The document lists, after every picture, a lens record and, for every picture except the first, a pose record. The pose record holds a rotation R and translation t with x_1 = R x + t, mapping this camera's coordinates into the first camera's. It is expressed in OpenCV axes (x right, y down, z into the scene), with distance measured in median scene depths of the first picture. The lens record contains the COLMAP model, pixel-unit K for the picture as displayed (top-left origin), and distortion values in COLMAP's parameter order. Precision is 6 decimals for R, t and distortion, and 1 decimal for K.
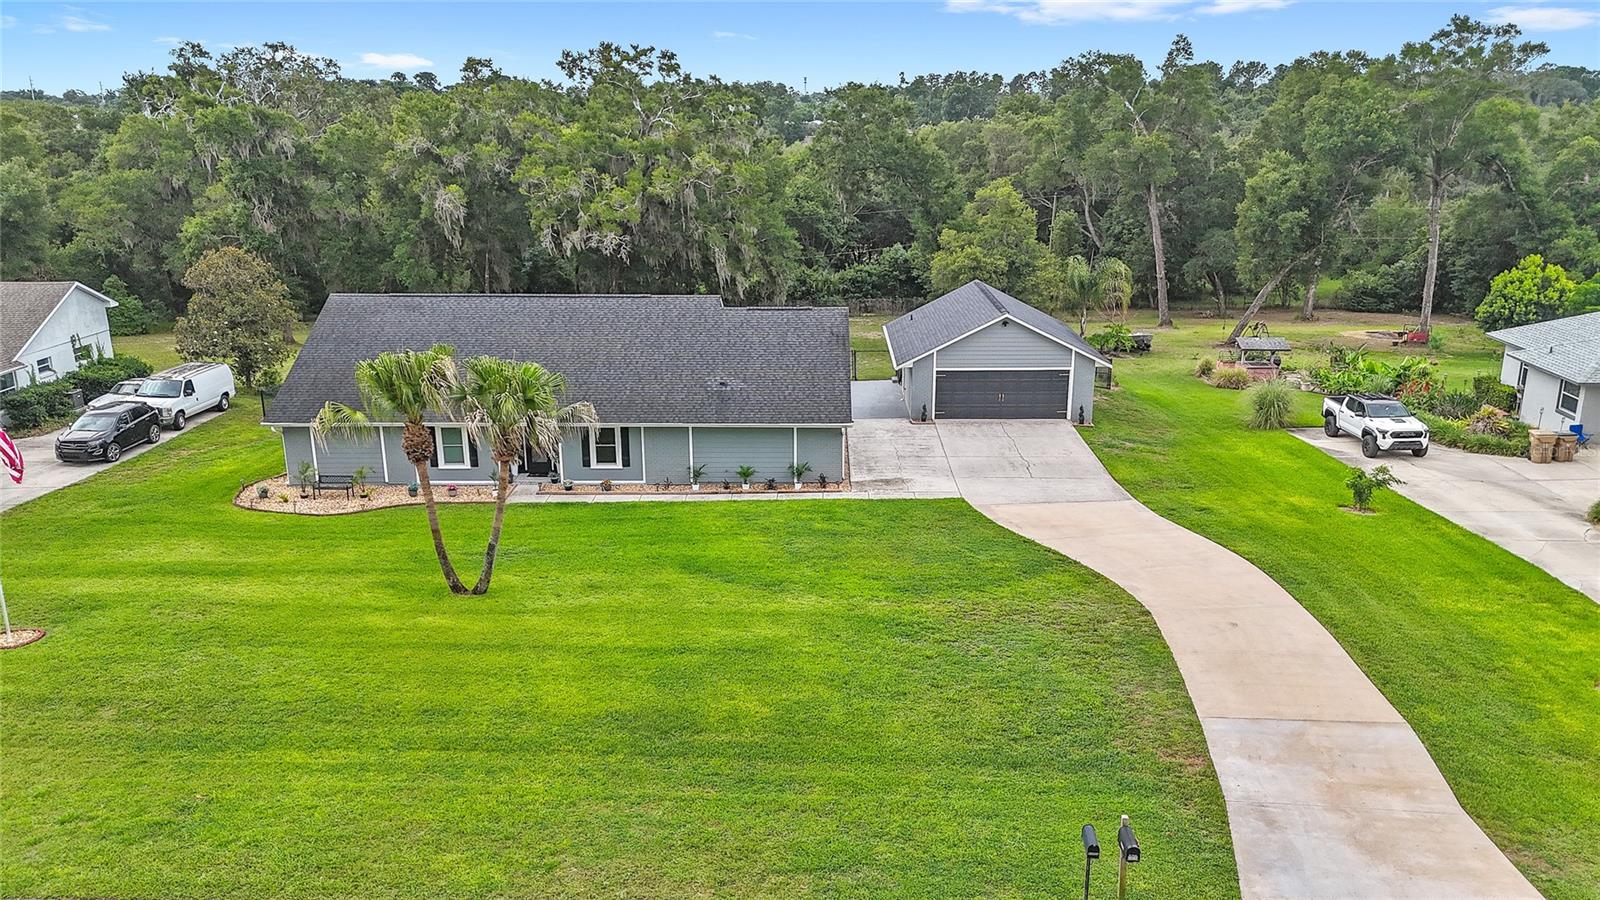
lens RADIAL K [[1176.7, 0, 801.8], [0, 1176.7, 452.5], [0, 0, 1]] dist [0.078340, -0.073498]
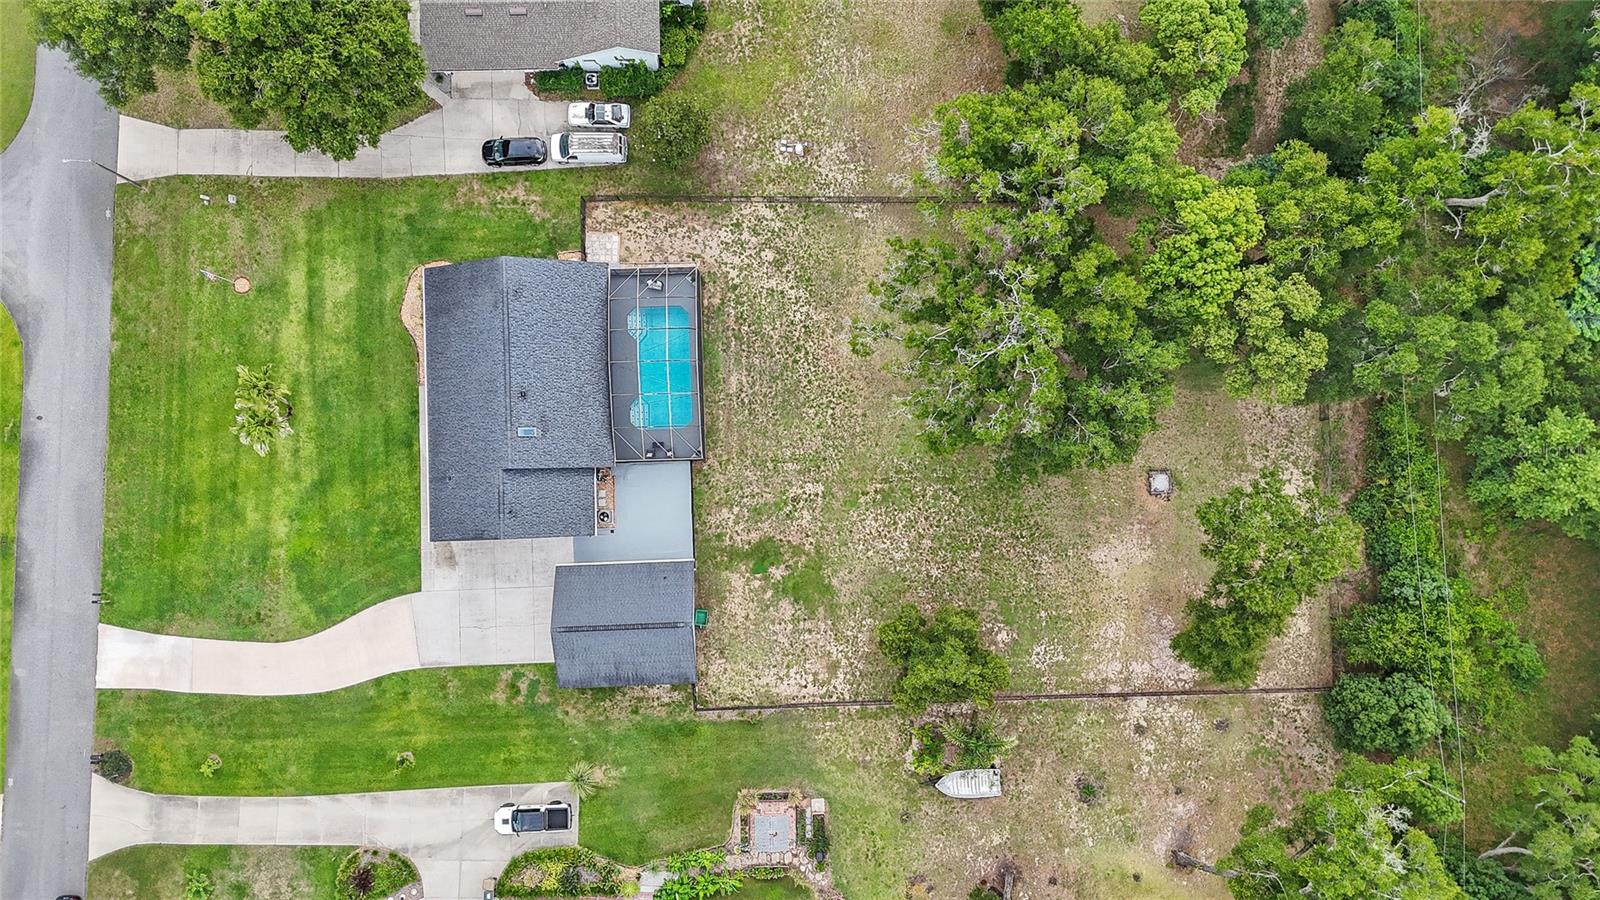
lens RADIAL K [[1176.7, 0, 801.8], [0, 1176.7, 452.5], [0, 0, 1]] dist [0.078340, -0.073498]
pose [[0.052568, 0.997661, -0.043684, 0.009915], [-0.268647, 0.056260, 0.961594, -2.210214], [0.961803, -0.038813, 0.270976, 1.036769]]
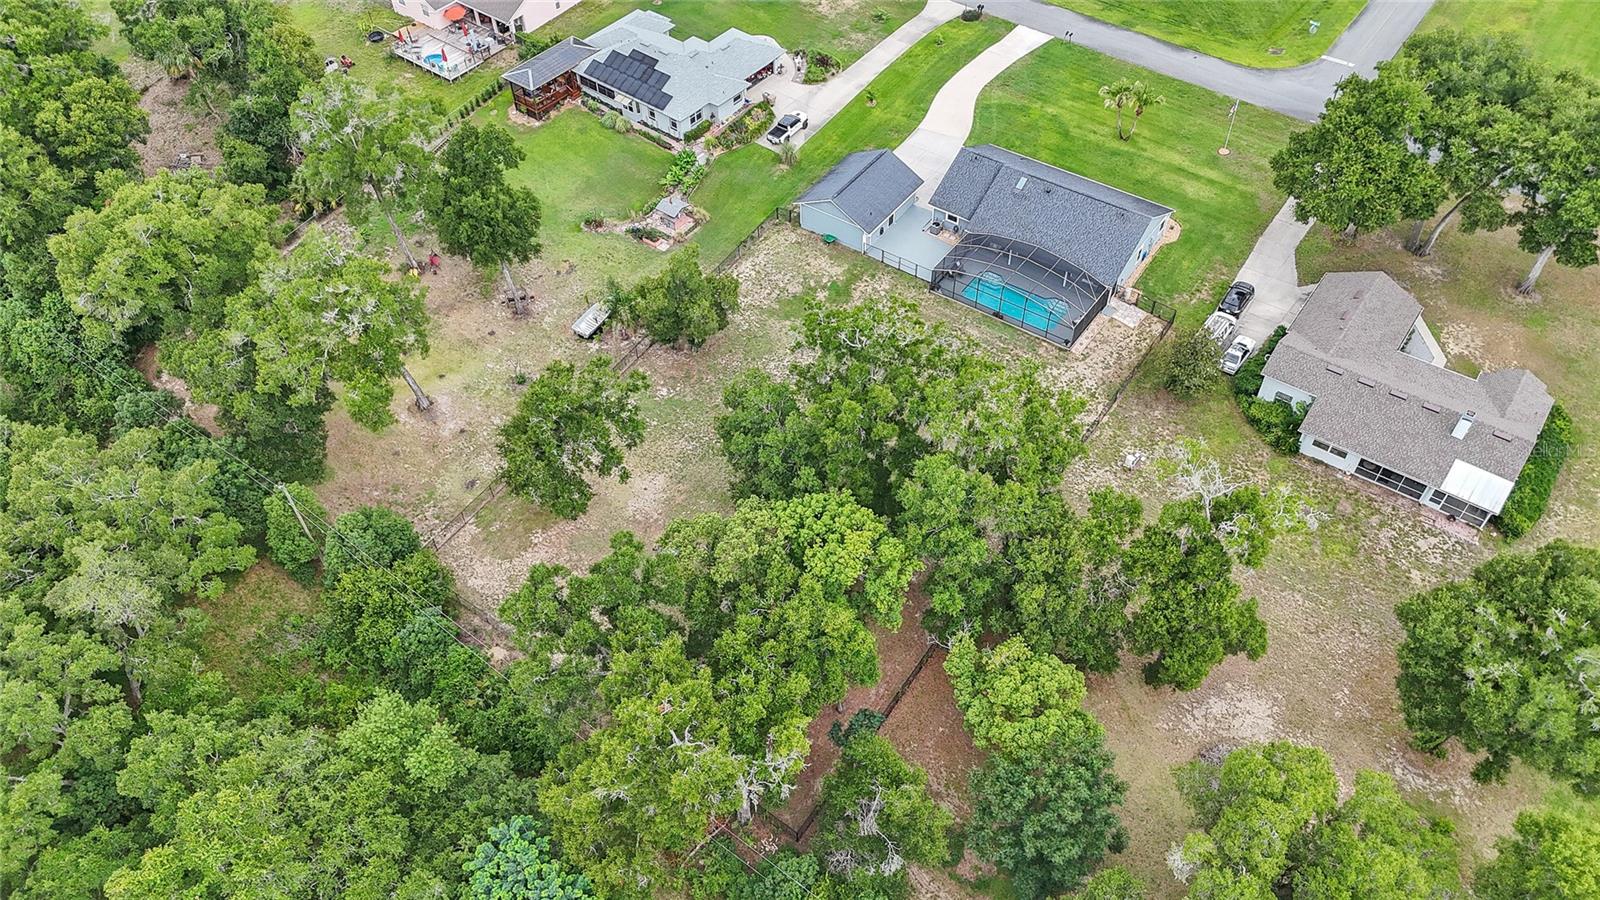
lens RADIAL K [[1176.7, 0, 801.8], [0, 1176.7, 452.5], [0, 0, 1]] dist [0.078340, -0.073498]
pose [[-0.826704, -0.407705, 0.387733, -1.015410], [0.176725, 0.466094, 0.866905, -2.276369], [-0.534162, 0.785196, -0.313271, 2.718549]]
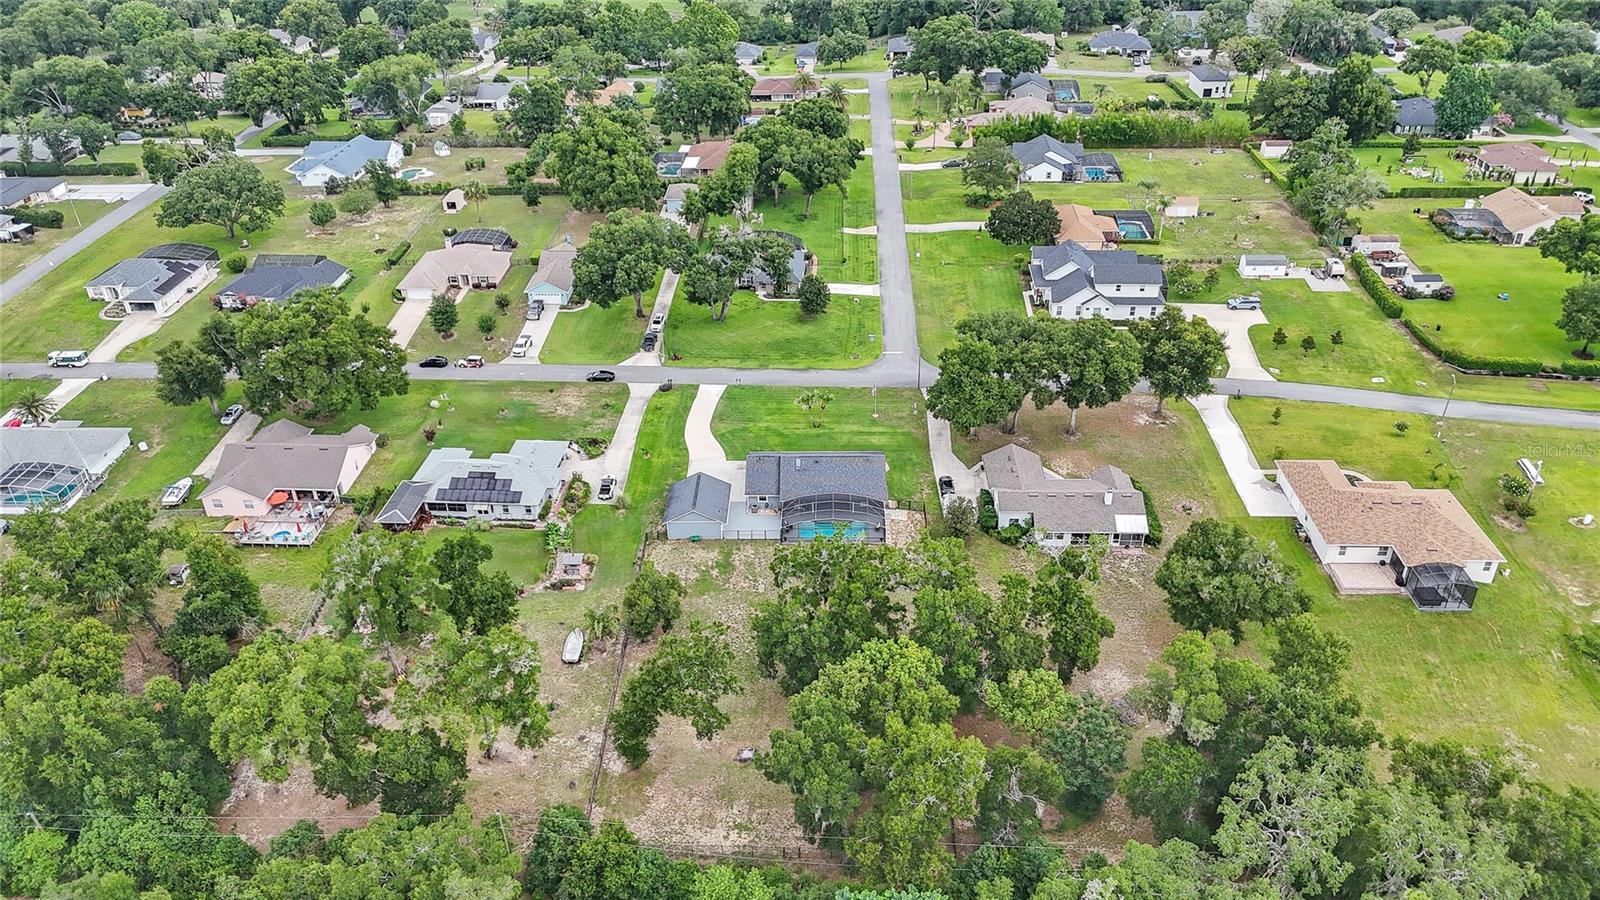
lens RADIAL K [[1173.9, 0, 802.0], [0, 1173.9, 450.9], [0, 0, 1]] dist [0.106335, -0.143455]
pose [[-0.999821, 0.017245, 0.007836, -0.183295], [0.017497, 0.682369, 0.730798, -3.132360], [0.007256, 0.730804, -0.682549, 3.866072]]
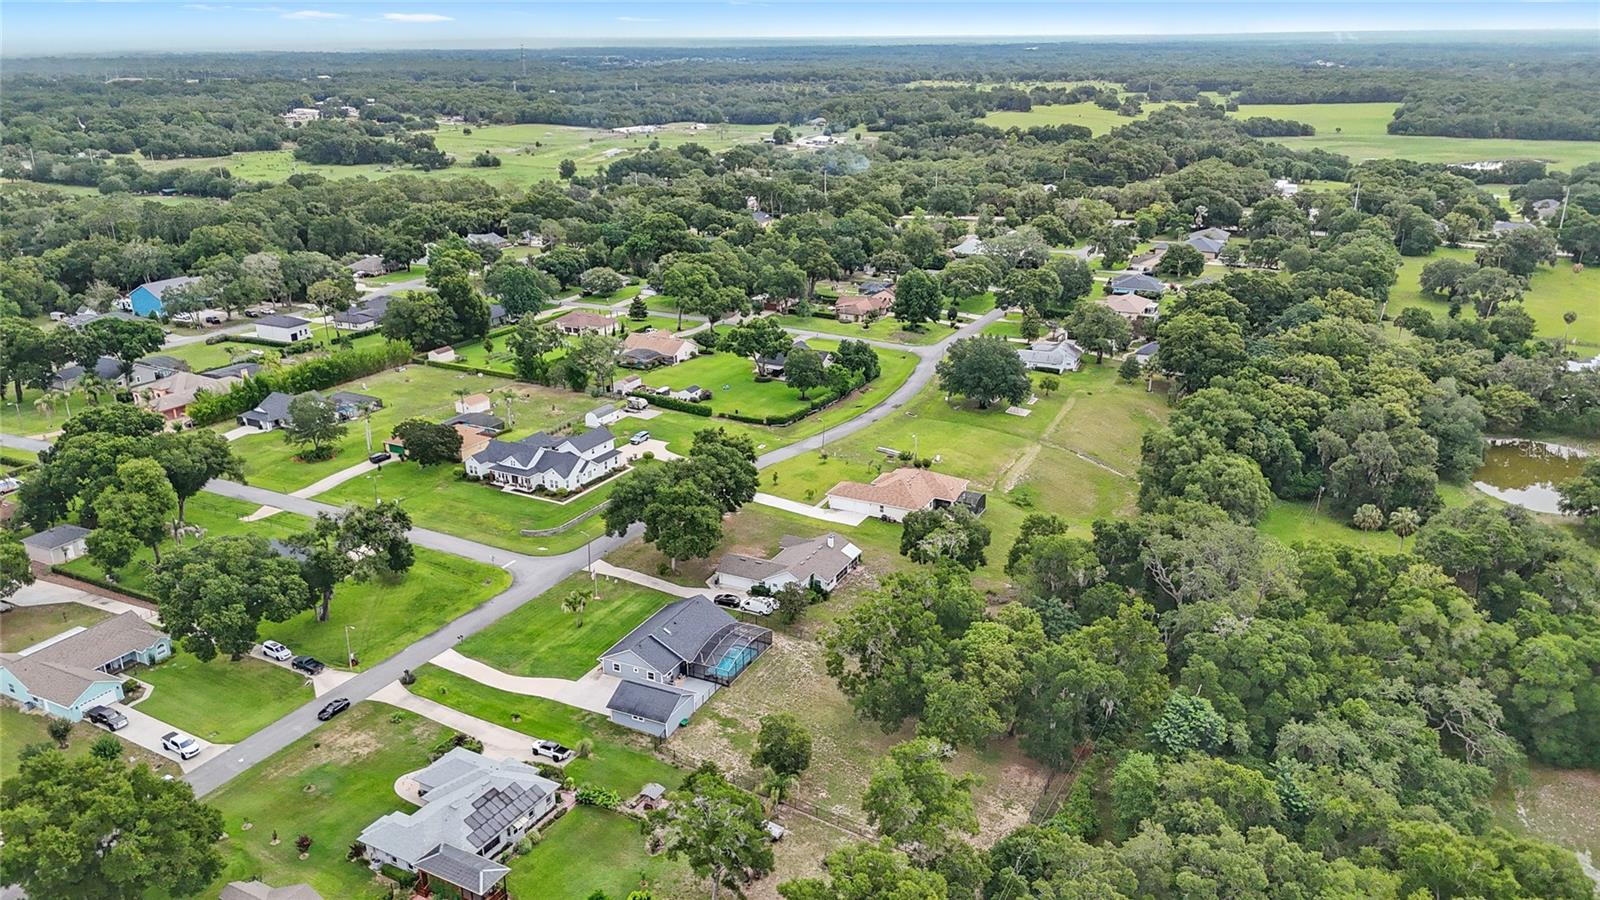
lens RADIAL K [[1176.7, 0, 801.8], [0, 1176.7, 452.5], [0, 0, 1]] dist [0.078340, -0.073498]
pose [[-0.417950, 0.309392, -0.854163, 3.221188], [-0.249217, 0.865104, 0.435299, -2.775129], [0.873618, 0.394806, -0.284465, 2.567027]]
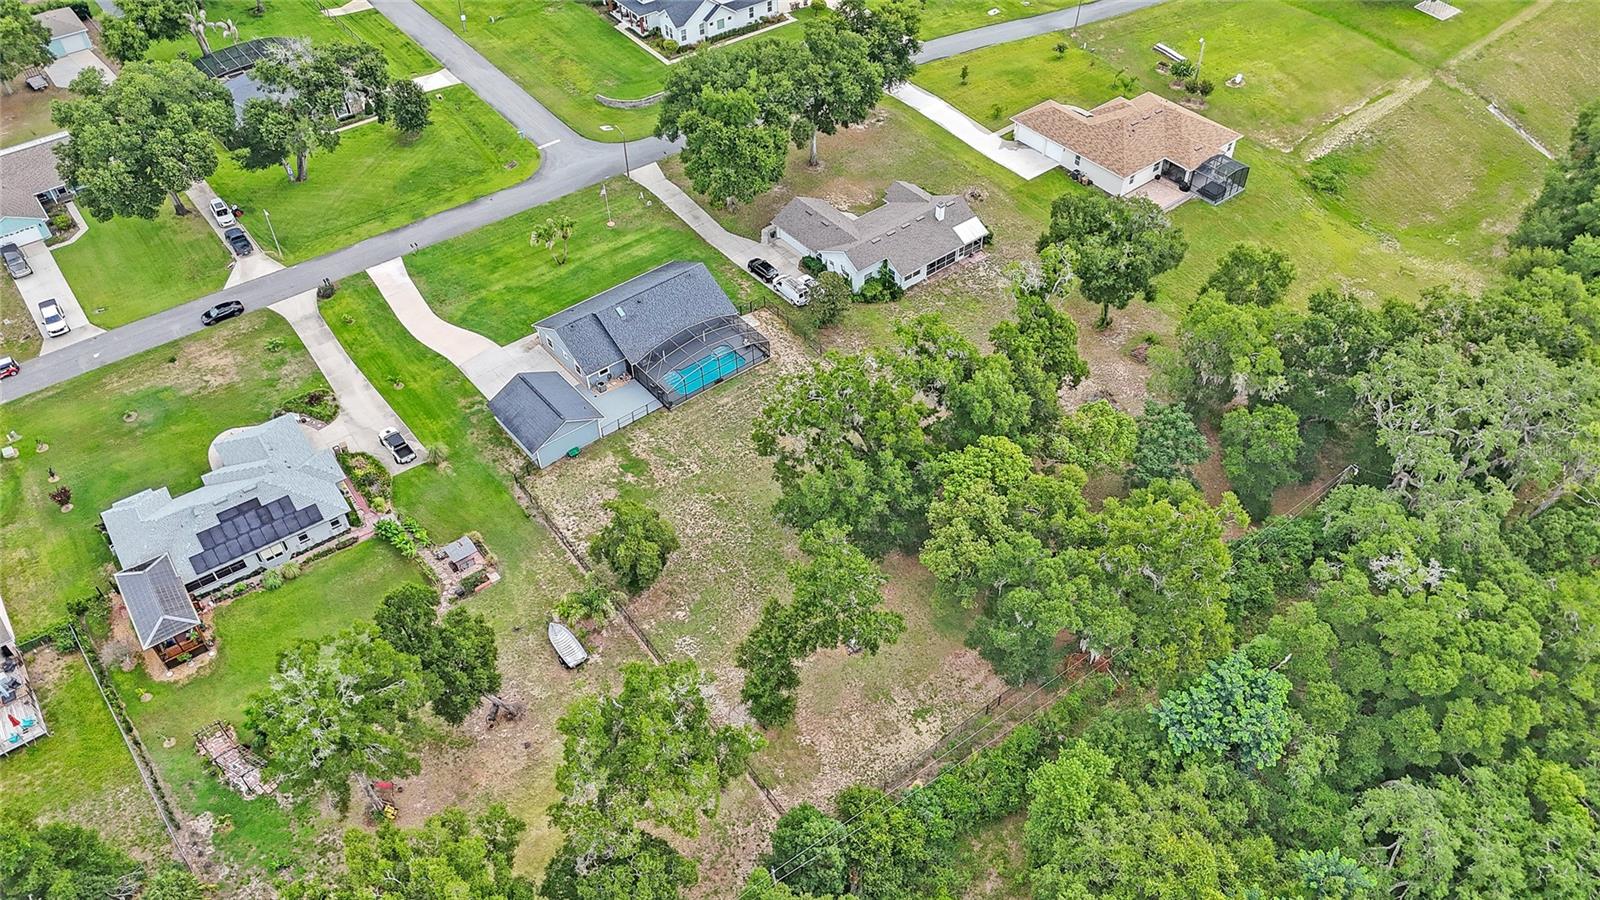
lens RADIAL K [[1176.7, 0, 801.8], [0, 1176.7, 452.5], [0, 0, 1]] dist [0.078340, -0.073498]
pose [[-0.764980, 0.464895, -0.445733, 1.113238], [-0.159548, 0.533713, 0.830479, -2.726091], [0.623979, 0.706415, -0.334107, 2.810235]]
